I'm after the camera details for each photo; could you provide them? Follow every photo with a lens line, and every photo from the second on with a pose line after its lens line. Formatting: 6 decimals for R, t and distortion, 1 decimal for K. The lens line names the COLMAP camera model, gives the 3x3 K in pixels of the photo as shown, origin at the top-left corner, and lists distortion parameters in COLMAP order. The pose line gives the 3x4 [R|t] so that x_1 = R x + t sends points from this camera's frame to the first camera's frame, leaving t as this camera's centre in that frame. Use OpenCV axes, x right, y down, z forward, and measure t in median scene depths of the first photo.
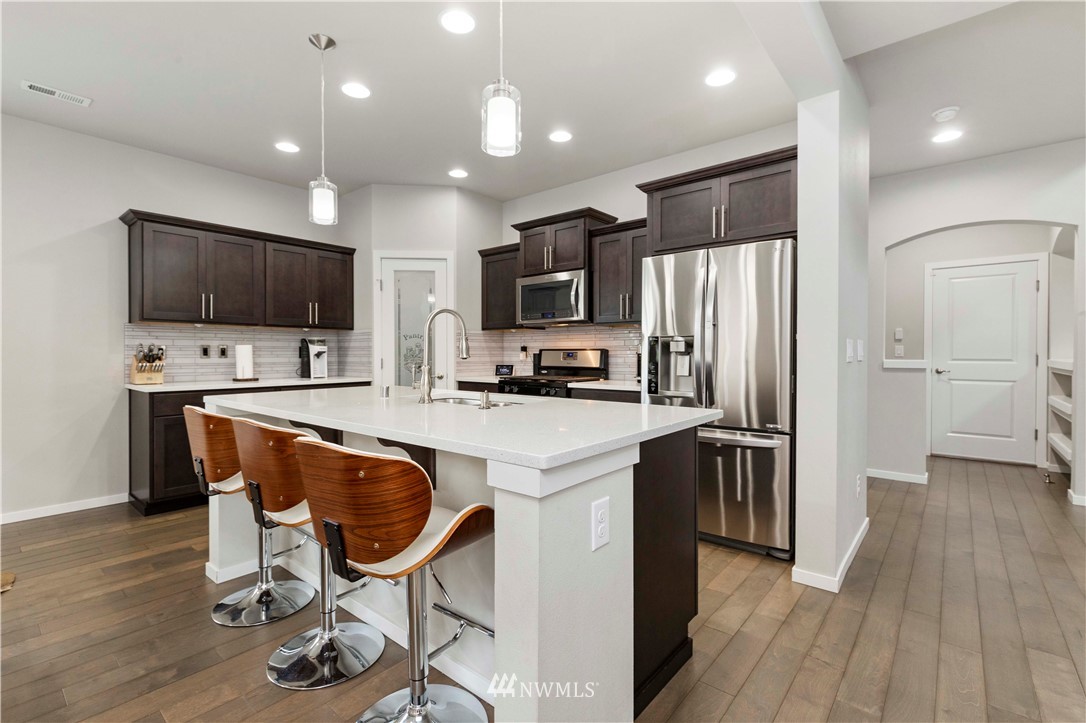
lens RADIAL K [[488.4, 0, 538.1], [0, 488.4, 356.3], [0, 0, 1]] dist [0.004500, -0.001439]
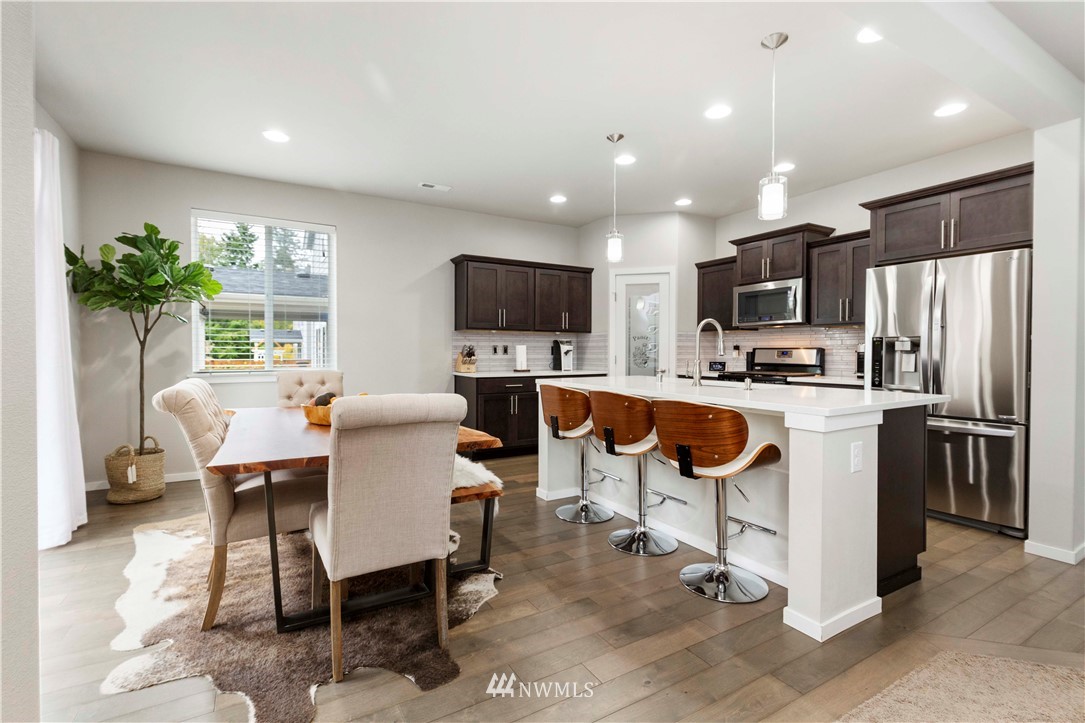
lens RADIAL K [[488.0, 0, 538.8], [0, 488.0, 355.1], [0, 0, 1]] dist [0.004500, -0.001439]
pose [[0.942089, 0.004073, -0.335339, -0.098930], [-0.003795, 0.999992, 0.001483, 0.002457], [0.335342, -0.000125, 0.942096, -0.268147]]
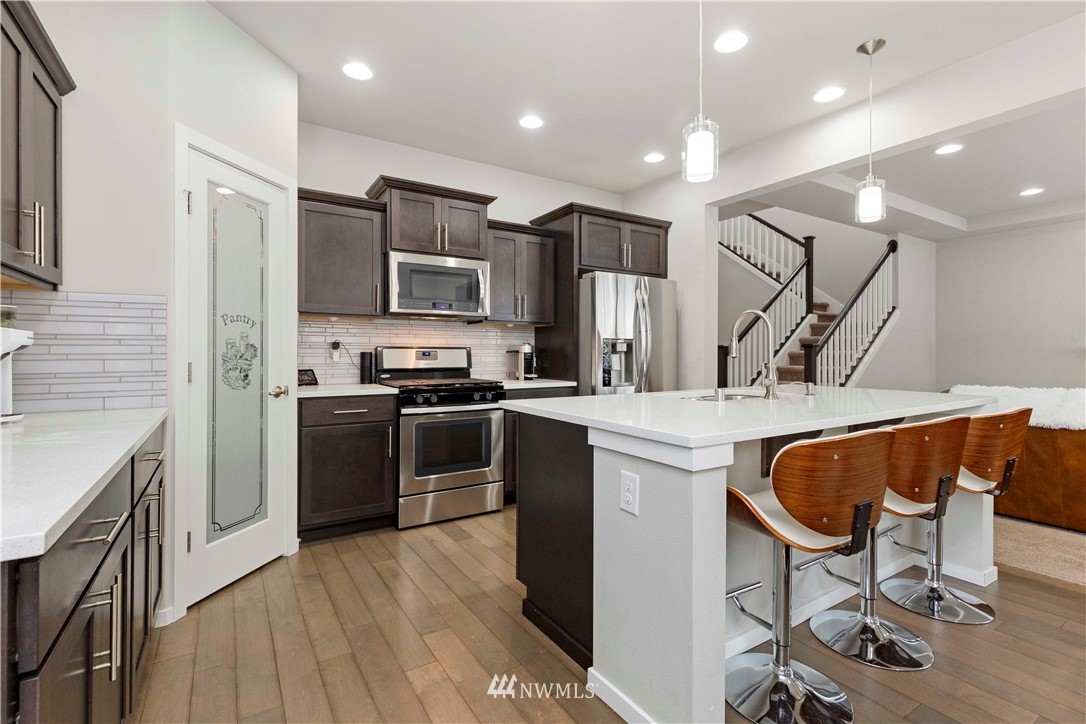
lens RADIAL K [[488.4, 0, 535.3], [0, 488.4, 351.8], [0, 0, 1]] dist [0.004500, -0.001439]
pose [[0.309377, 0.001234, 0.950939, -0.744826], [0.004657, 0.999985, -0.002813, -0.003606], [-0.950928, 0.005299, 0.309367, 0.616751]]
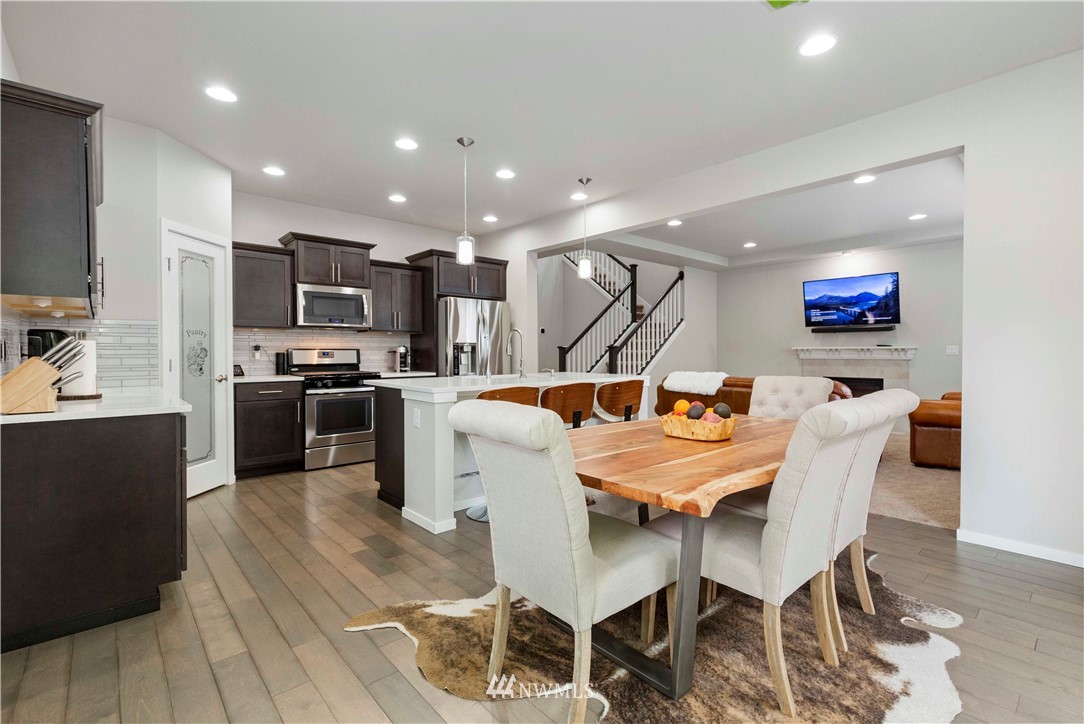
lens RADIAL K [[487.5, 0, 537.1], [0, 487.5, 357.4], [0, 0, 1]] dist [0.004500, -0.001439]
pose [[0.147659, -0.013349, 0.988948, -1.133002], [0.006746, 0.999899, 0.012490, -0.005713], [-0.989015, 0.004827, 0.147734, 0.349007]]
